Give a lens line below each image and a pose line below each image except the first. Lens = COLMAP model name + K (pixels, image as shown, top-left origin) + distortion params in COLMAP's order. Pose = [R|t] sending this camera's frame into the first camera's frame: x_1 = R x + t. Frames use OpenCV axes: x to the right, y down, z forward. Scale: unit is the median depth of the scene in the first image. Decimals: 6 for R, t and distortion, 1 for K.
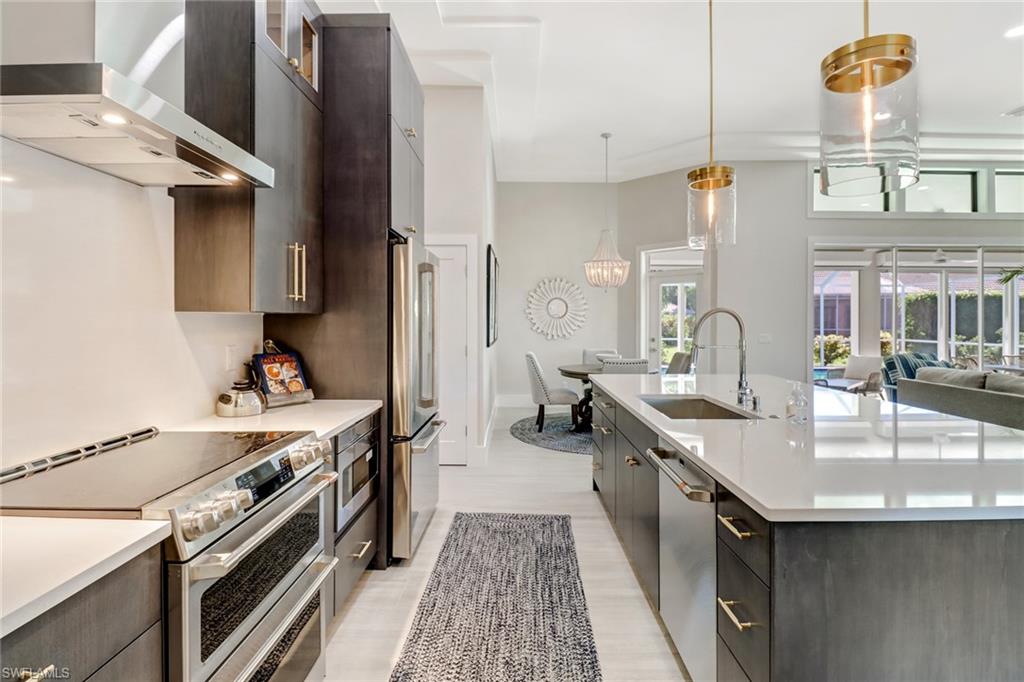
lens RADIAL K [[489.9, 0, 513.3], [0, 489.9, 326.1], [0, 0, 1]] dist [0.000840, -0.012676]
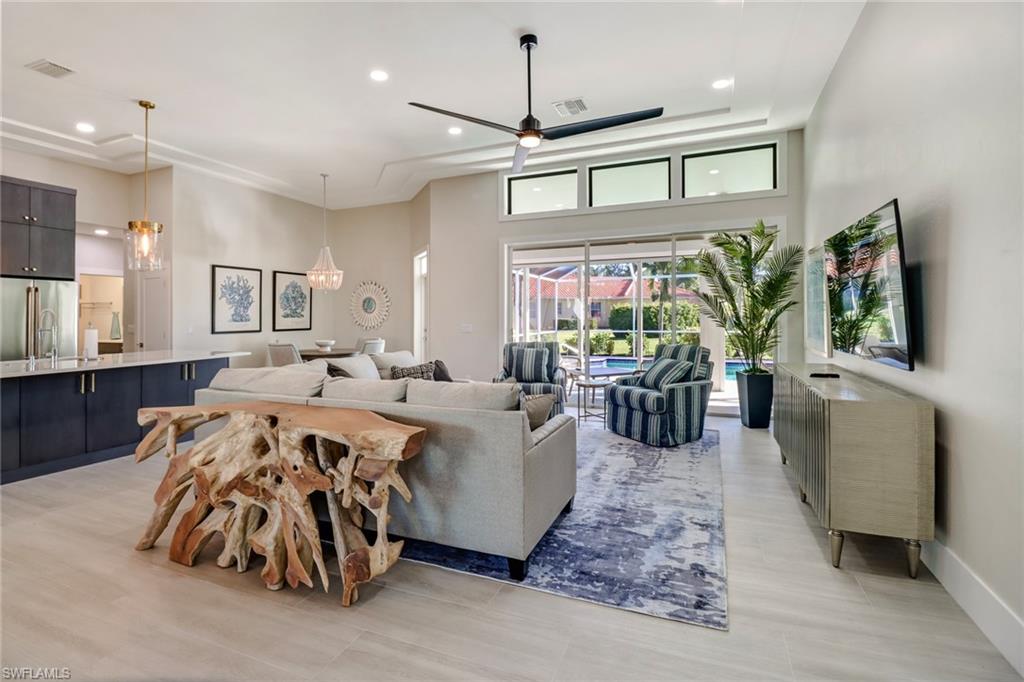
lens RADIAL K [[472.1, 0, 516.1], [0, 472.1, 316.2], [0, 0, 1]] dist [0.001295, -0.011275]
pose [[0.929849, -0.010151, -0.367801, 0.999296], [0.007485, 0.999934, -0.008675, 0.005845], [0.367865, 0.005313, 0.929864, 0.005895]]
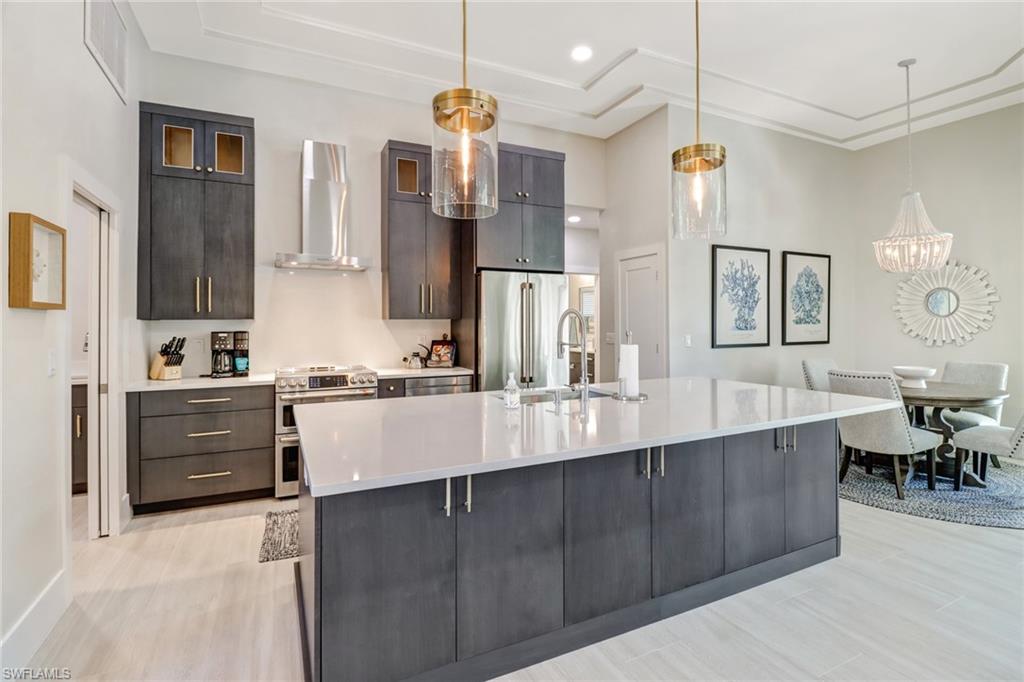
lens RADIAL K [[489.9, 0, 513.3], [0, 489.9, 326.1], [0, 0, 1]] dist [0.000840, -0.012676]
pose [[0.441899, -0.001497, -0.897064, 0.503790], [-0.001988, 0.999995, -0.002648, 0.000959], [0.897063, 0.002954, 0.441893, 0.146013]]
